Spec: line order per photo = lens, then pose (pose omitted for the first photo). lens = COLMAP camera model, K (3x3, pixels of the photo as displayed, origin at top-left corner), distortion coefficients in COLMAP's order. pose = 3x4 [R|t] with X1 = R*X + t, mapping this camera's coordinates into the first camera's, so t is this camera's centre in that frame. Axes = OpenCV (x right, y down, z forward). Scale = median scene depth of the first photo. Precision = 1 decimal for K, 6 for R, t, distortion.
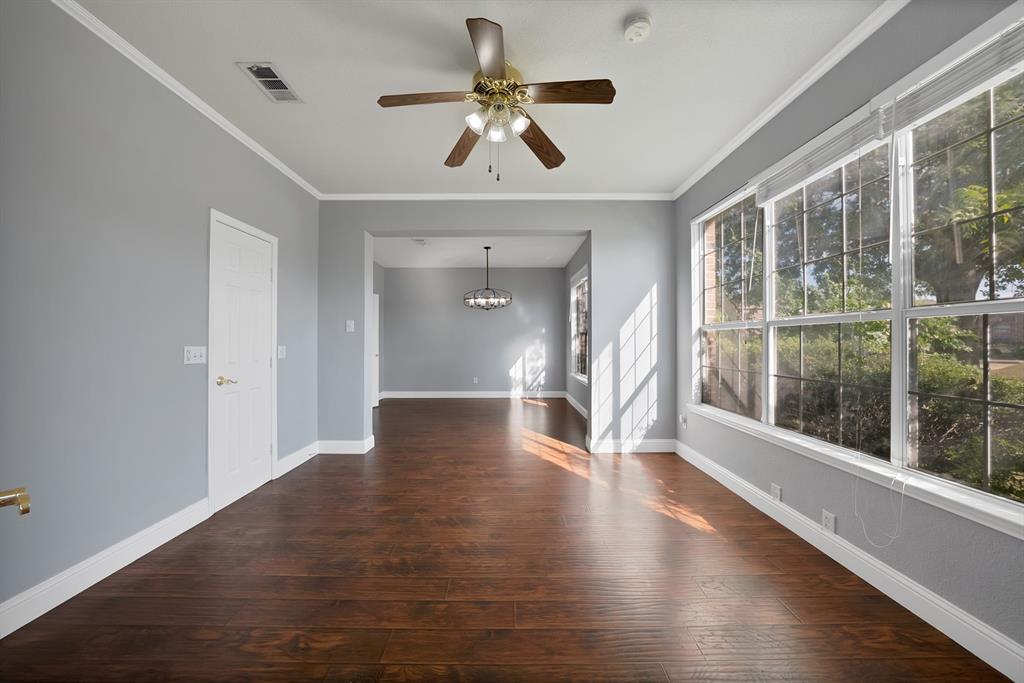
lens RADIAL K [[366.2, 0, 508.5], [0, 366.2, 337.7], [0, 0, 1]] dist [-0.019226, 0.002324]
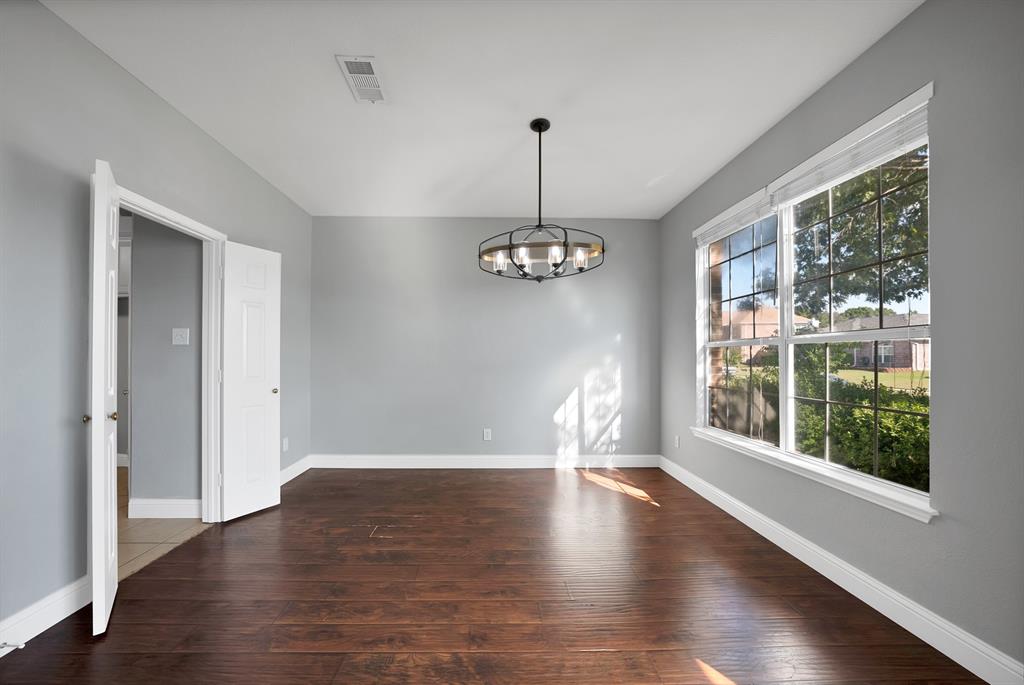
lens RADIAL K [[366.2, 0, 508.0], [0, 366.2, 355.9], [0, 0, 1]] dist [-0.019226, 0.002324]
pose [[0.999166, 0.002494, 0.040746, -0.161341], [-0.002828, 0.999963, 0.008141, 0.003733], [-0.040724, -0.008249, 0.999136, 0.907164]]
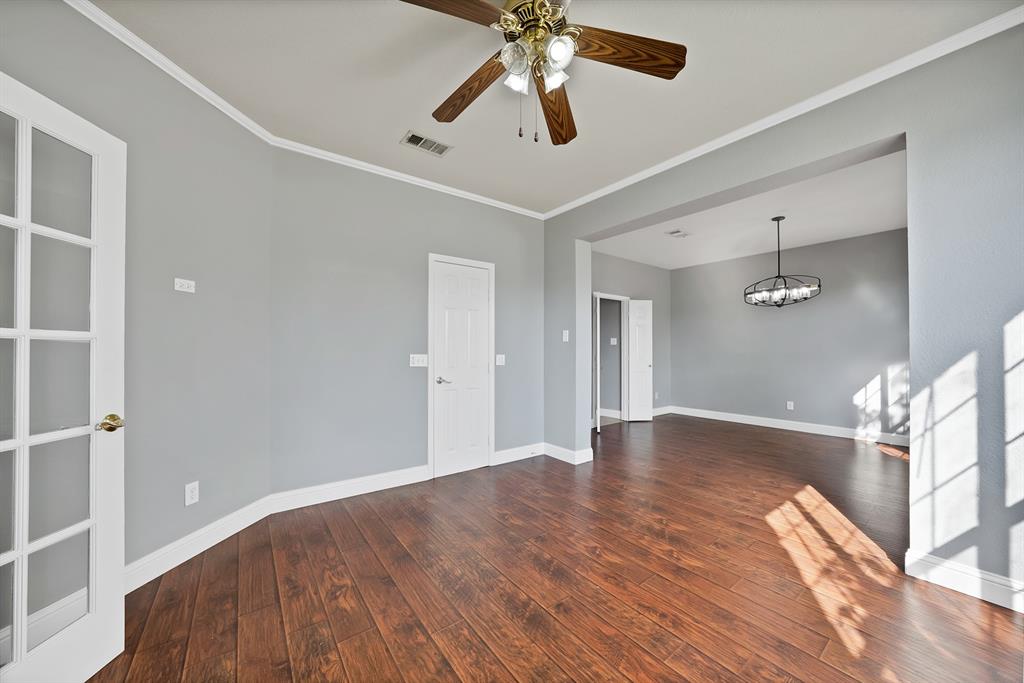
lens RADIAL K [[366.2, 0, 509.8], [0, 366.2, 347.6], [0, 0, 1]] dist [-0.019226, 0.002324]
pose [[0.600622, -0.004445, -0.799521, 0.279582], [0.005851, 0.999982, -0.001164, 0.000924], [0.799512, -0.003979, 0.600637, 0.254161]]
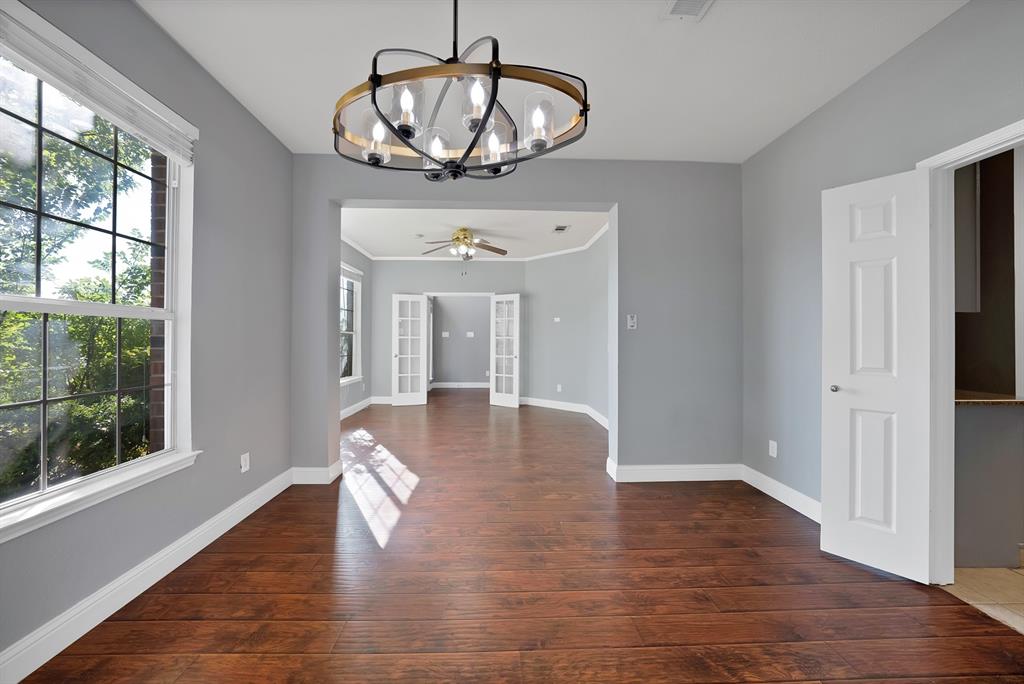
lens RADIAL K [[366.2, 0, 509.2], [0, 366.2, 340.4], [0, 0, 1]] dist [-0.019226, 0.002324]
pose [[-0.998862, -0.003089, -0.047604, -0.114748], [-0.002726, 0.999967, -0.007680, 0.013585], [0.047626, -0.007542, -0.998837, 1.782995]]
